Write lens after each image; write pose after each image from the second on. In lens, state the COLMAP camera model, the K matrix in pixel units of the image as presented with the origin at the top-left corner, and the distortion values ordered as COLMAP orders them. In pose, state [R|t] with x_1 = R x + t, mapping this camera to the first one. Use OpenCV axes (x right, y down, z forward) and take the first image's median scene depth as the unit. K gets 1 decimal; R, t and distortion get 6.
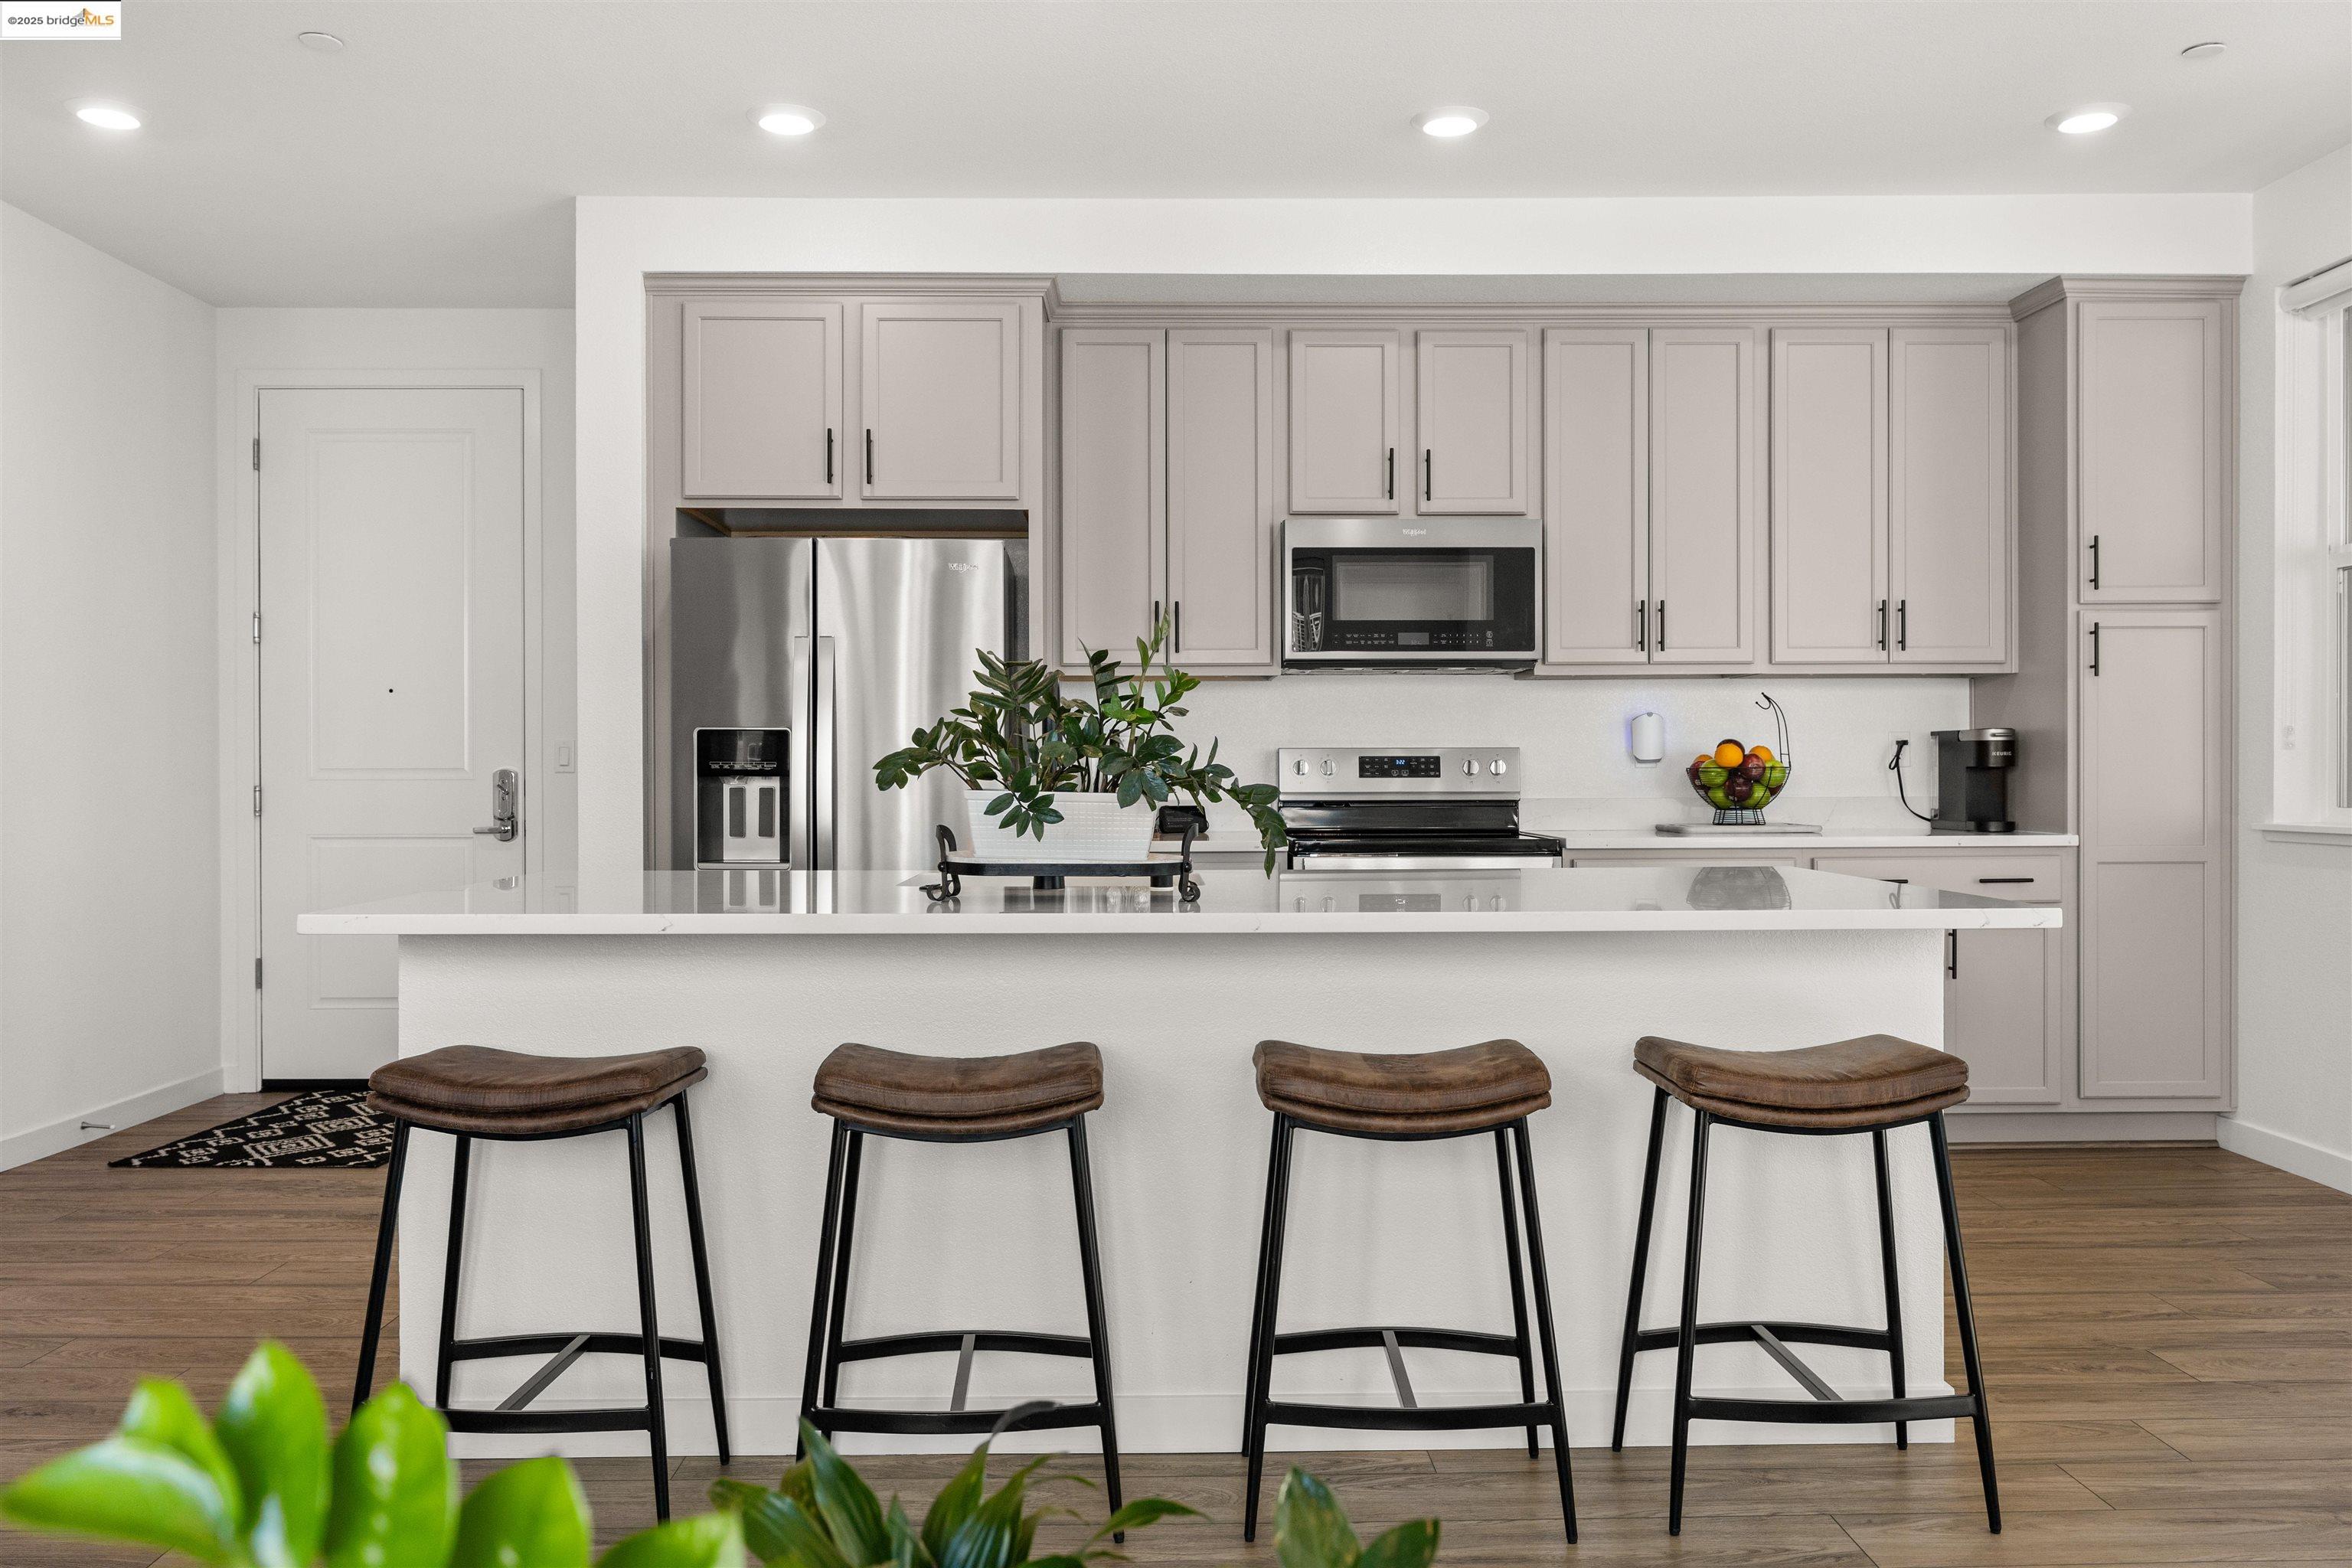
lens RADIAL K [[1784.7, 0, 1184.3], [0, 1784.7, 778.7], [0, 0, 1]] dist [0.005647, -0.003880]
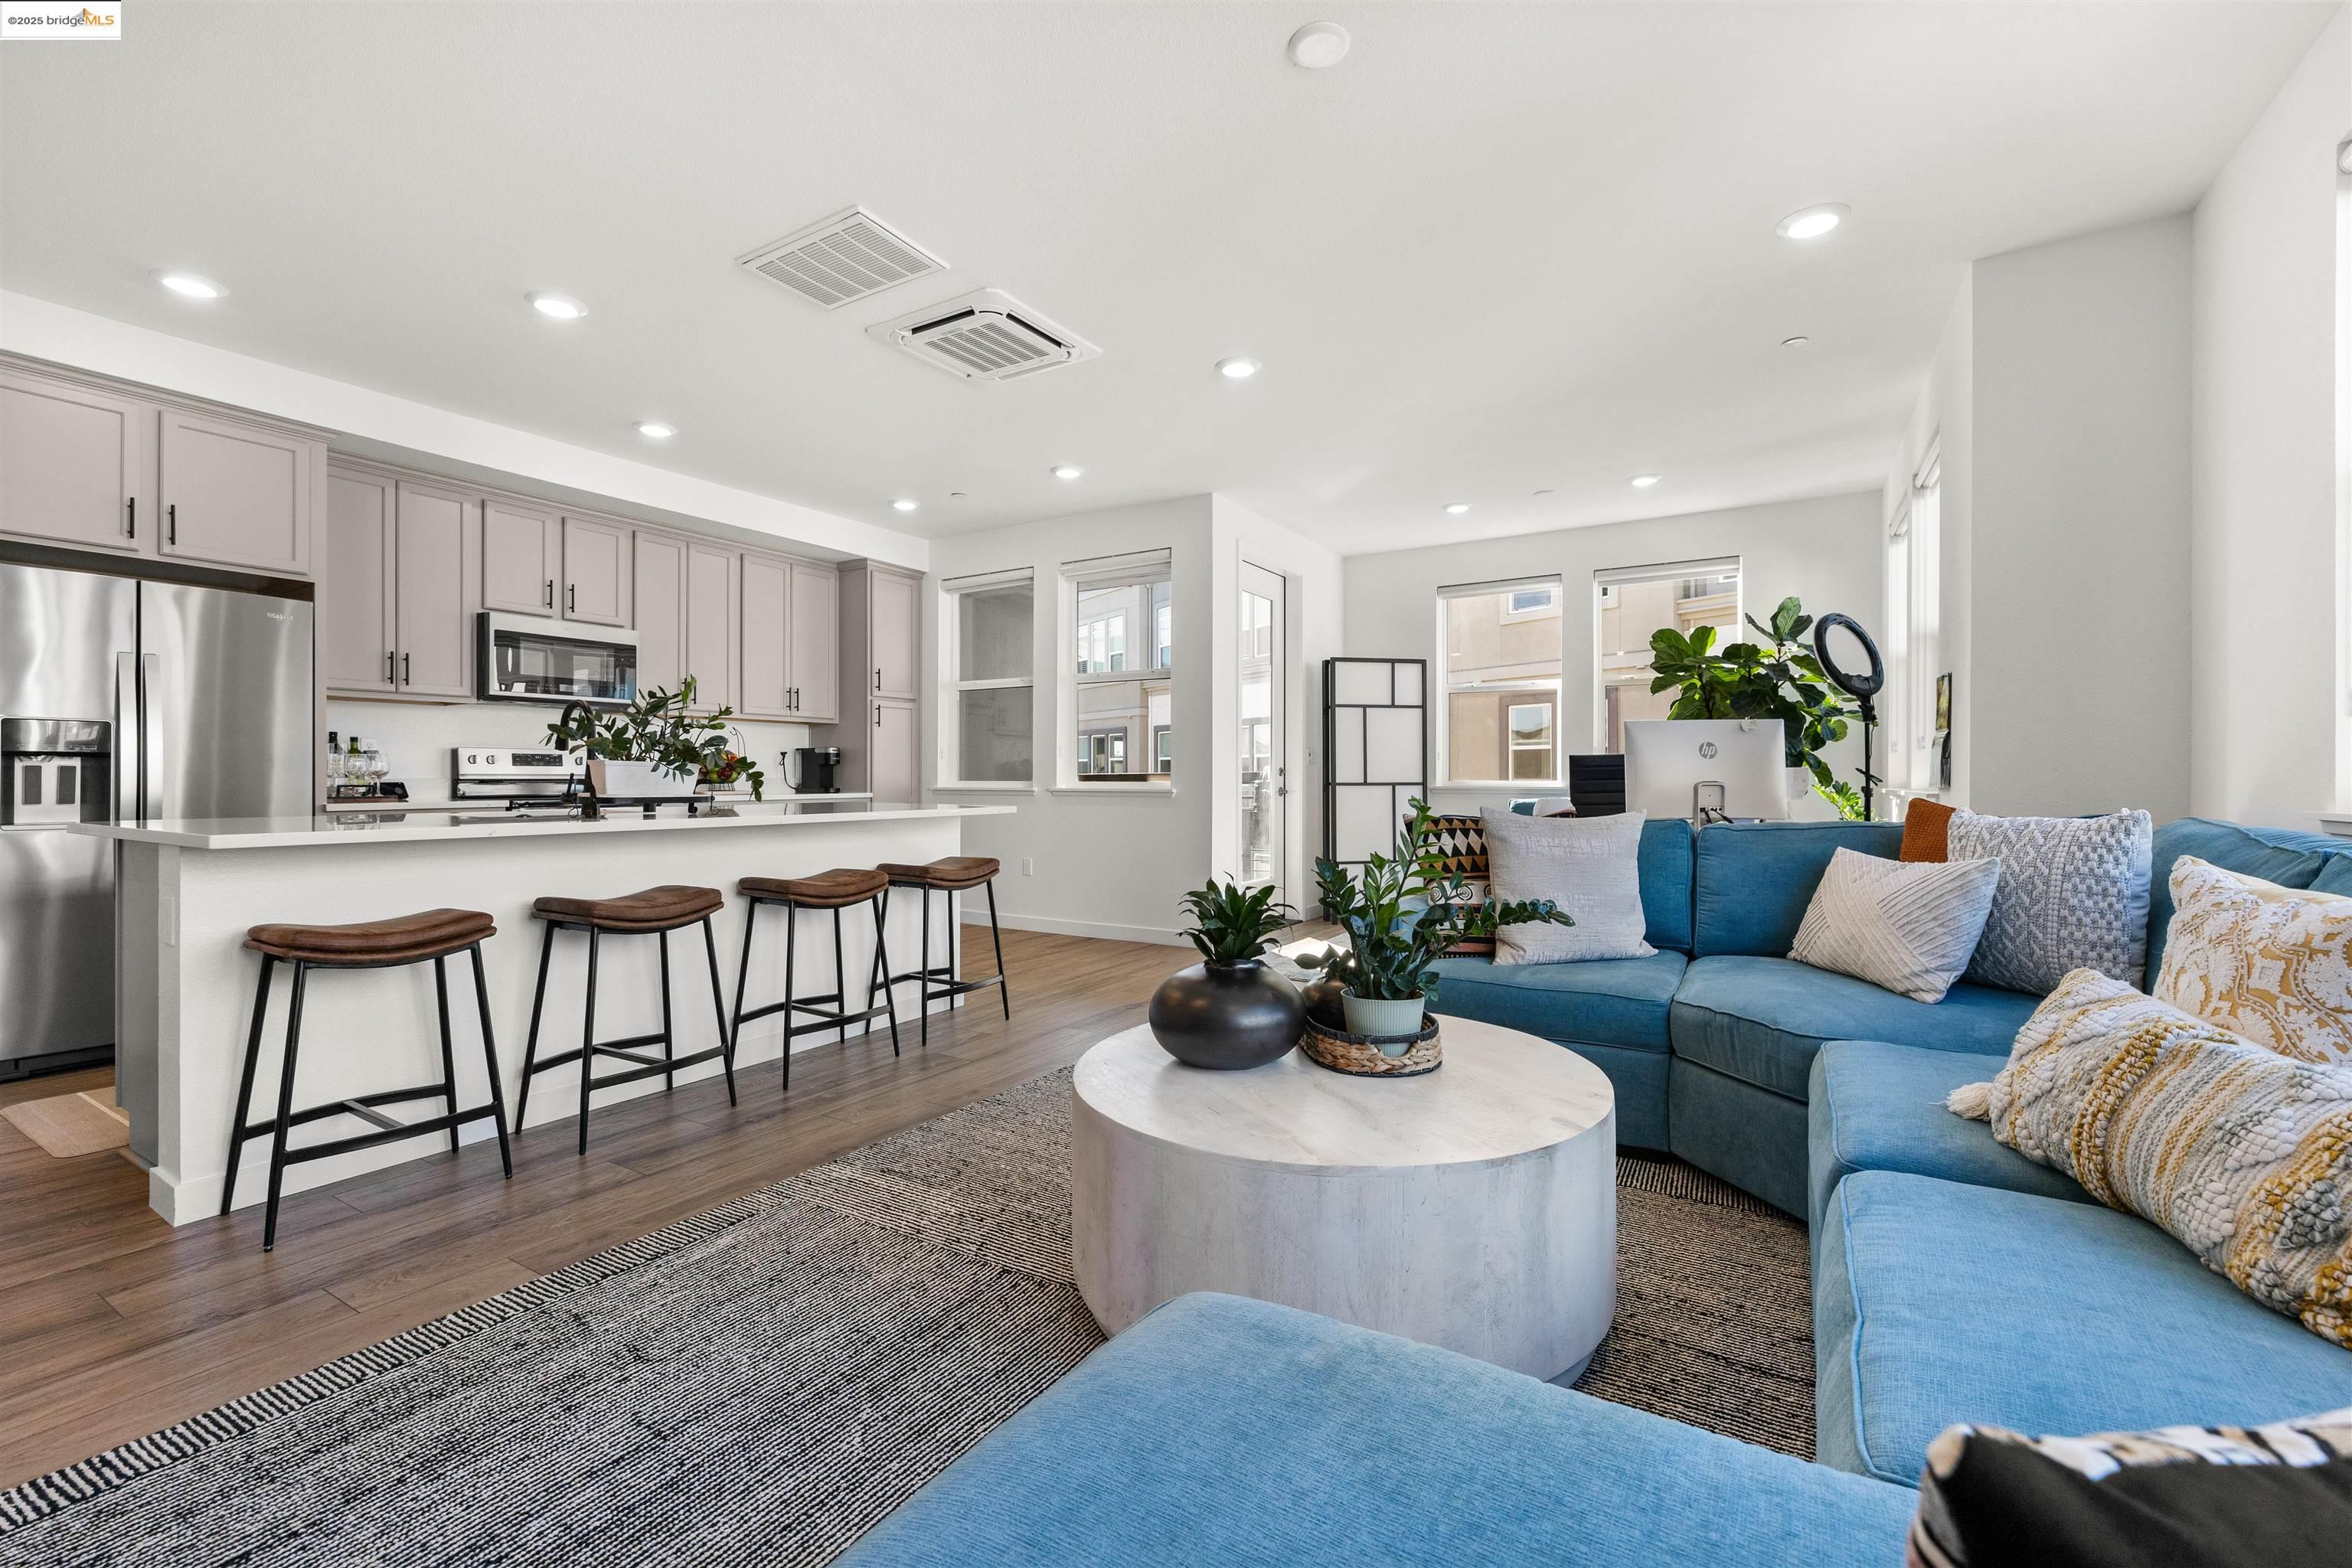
lens RADIAL K [[980.5, 0, 1176.0], [0, 980.5, 784.0], [0, 0, 1]] dist [-0.000198, 0.000142]
pose [[0.539651, -0.002935, 0.841884, -0.367960], [-0.000395, 0.999993, 0.003739, 0.013908], [-0.841889, -0.002350, 0.539646, -0.049404]]
